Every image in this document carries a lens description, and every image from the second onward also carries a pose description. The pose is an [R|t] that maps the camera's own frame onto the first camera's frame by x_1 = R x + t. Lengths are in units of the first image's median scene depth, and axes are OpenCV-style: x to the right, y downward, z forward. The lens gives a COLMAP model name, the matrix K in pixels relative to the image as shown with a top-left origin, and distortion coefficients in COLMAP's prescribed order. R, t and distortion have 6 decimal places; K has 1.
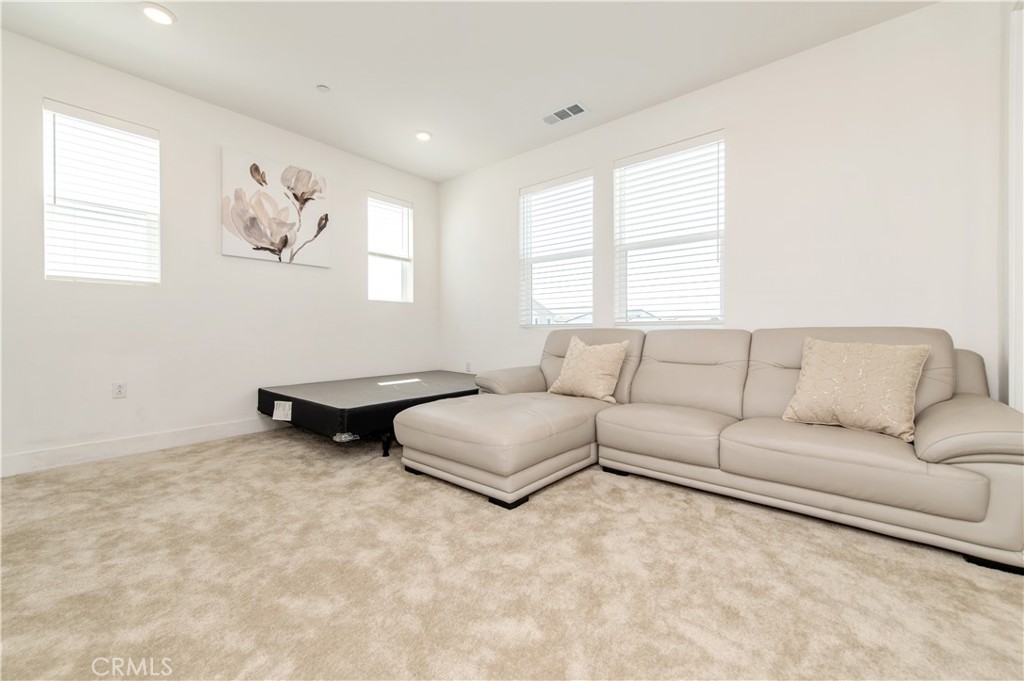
lens RADIAL K [[402.7, 0, 518.2], [0, 402.7, 334.4], [0, 0, 1]] dist [0.009752, -0.000495]
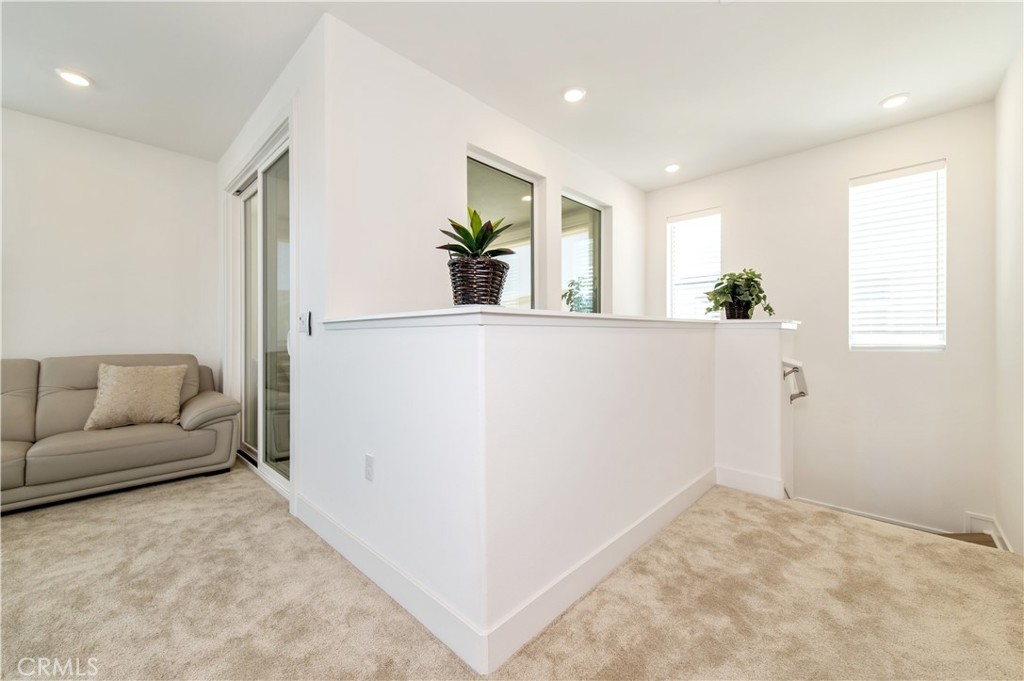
lens RADIAL K [[402.7, 0, 516.9], [0, 402.7, 336.9], [0, 0, 1]] dist [0.009752, -0.000495]
pose [[0.063109, -0.003566, 0.998000, -0.640193], [0.007577, 0.999967, 0.003094, -0.091170], [-0.997978, 0.007366, 0.063134, -0.527285]]
